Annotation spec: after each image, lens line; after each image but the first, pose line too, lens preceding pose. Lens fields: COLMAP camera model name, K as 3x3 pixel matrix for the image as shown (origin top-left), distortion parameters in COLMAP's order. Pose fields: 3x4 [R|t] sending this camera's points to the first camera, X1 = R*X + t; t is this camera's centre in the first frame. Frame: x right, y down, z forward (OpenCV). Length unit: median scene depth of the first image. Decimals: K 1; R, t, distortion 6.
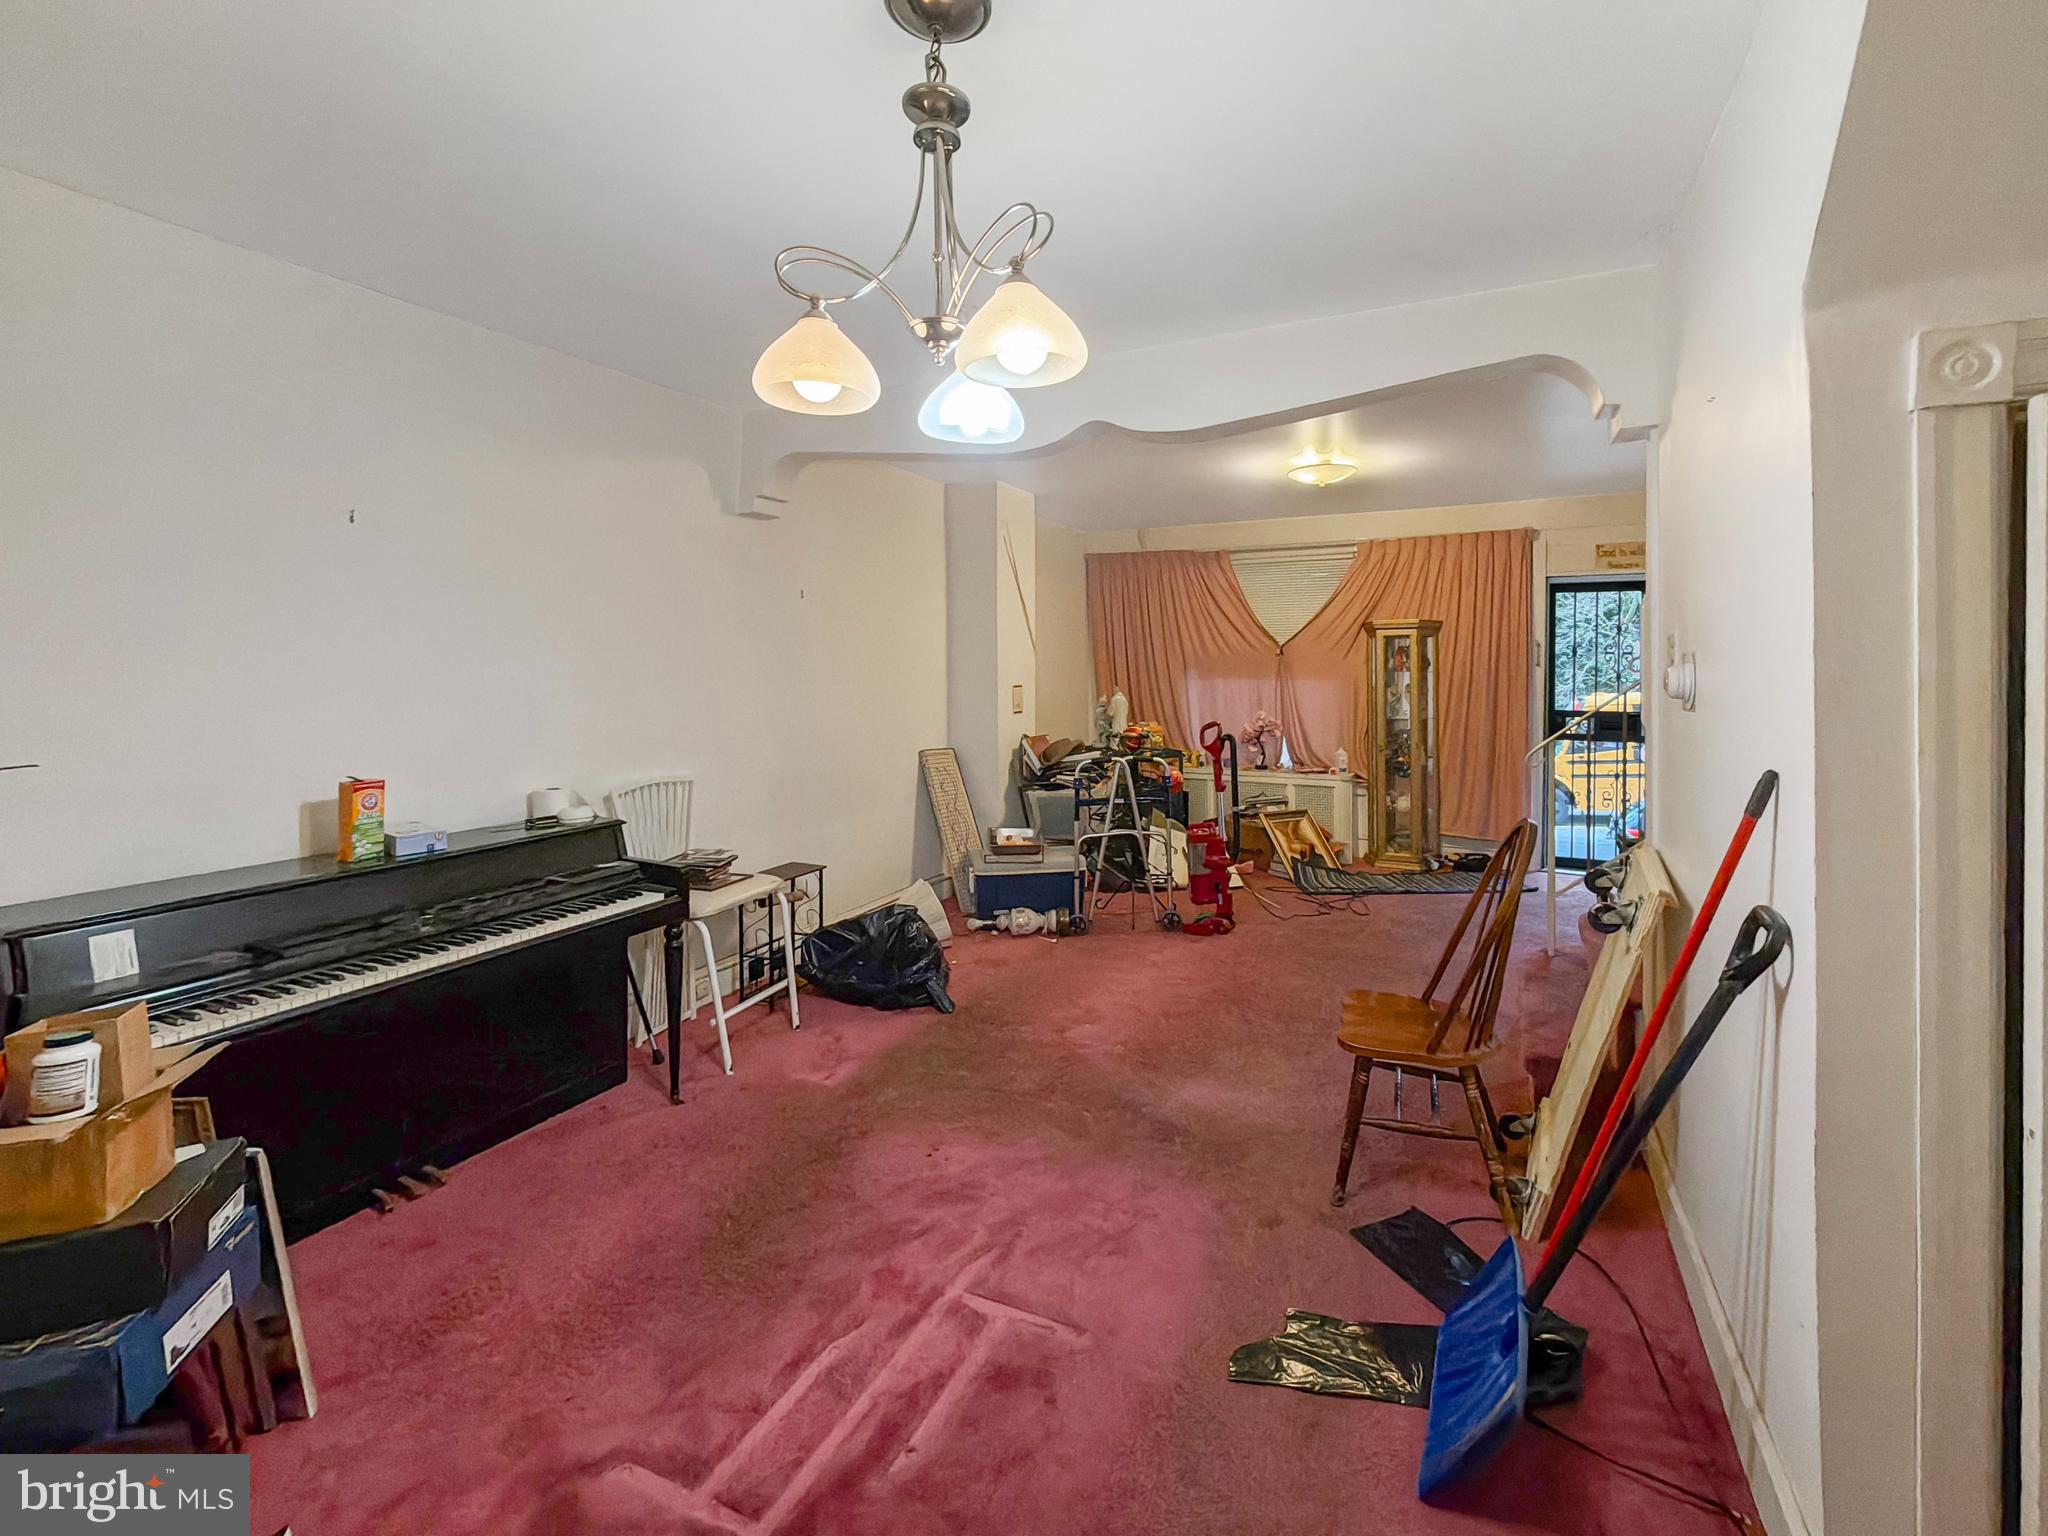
lens RADIAL K [[904.3, 0, 1026.5], [0, 904.3, 702.5], [0, 0, 1]] dist [-0.000414, -0.000987]
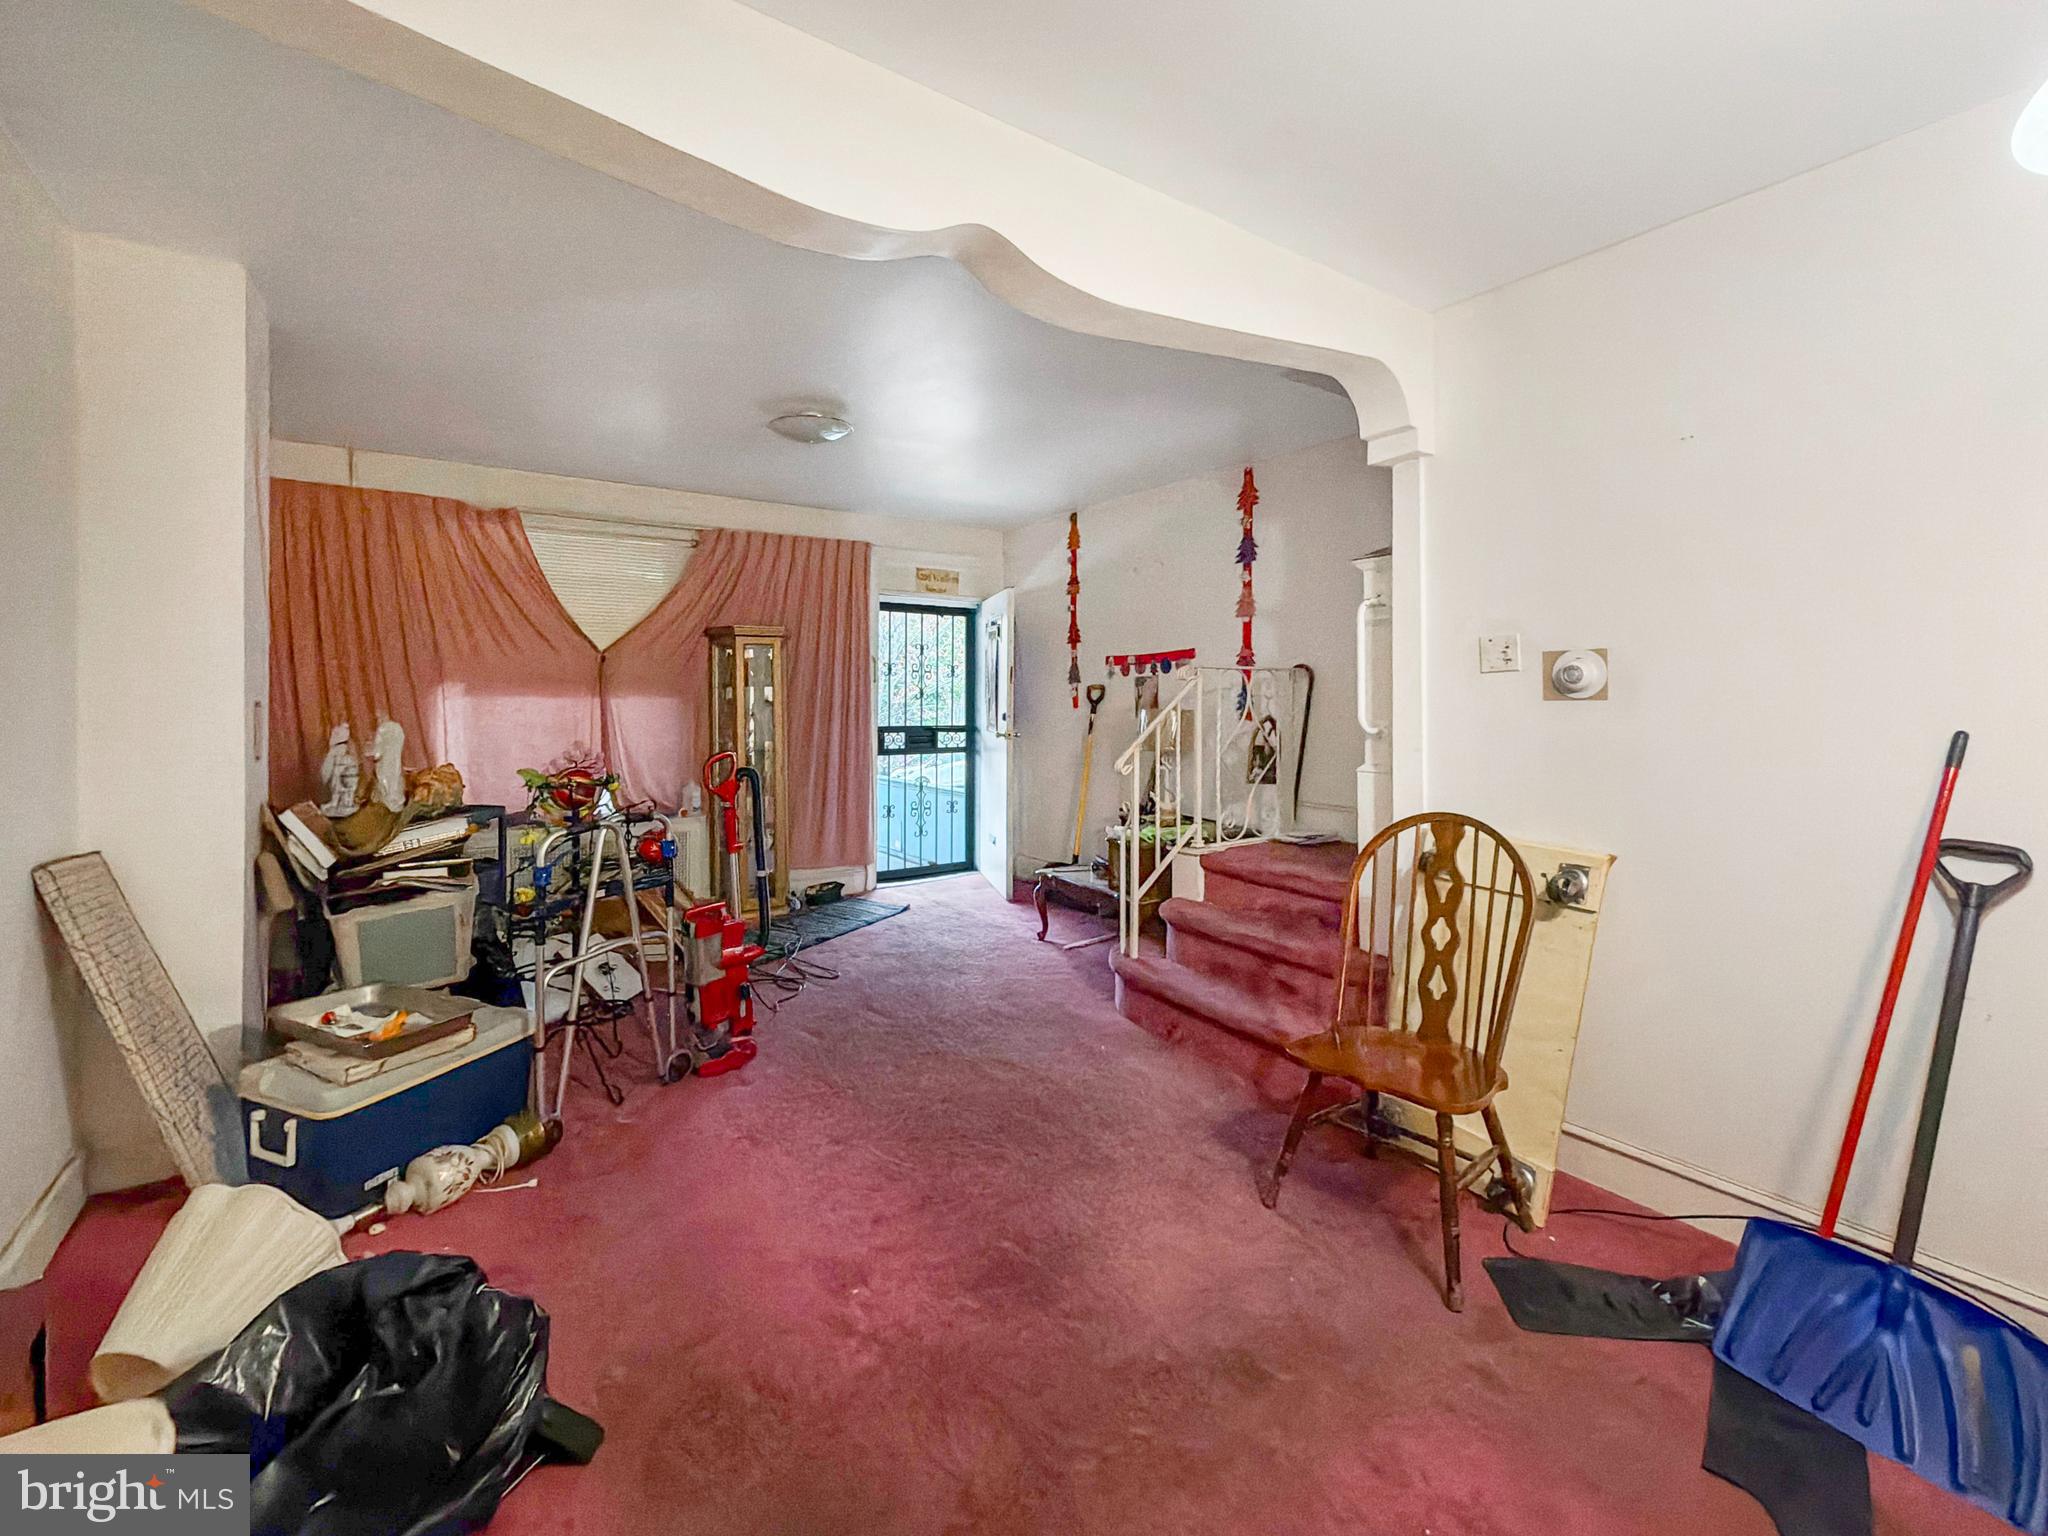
lens RADIAL K [[904.3, 0, 1026.5], [0, 904.3, 702.5], [0, 0, 1]] dist [-0.000414, -0.000987]
pose [[0.475889, -0.004116, 0.879496, -0.234234], [0.034091, 0.999324, -0.013769, 0.001278], [-0.878845, 0.036535, 0.475707, 0.390852]]
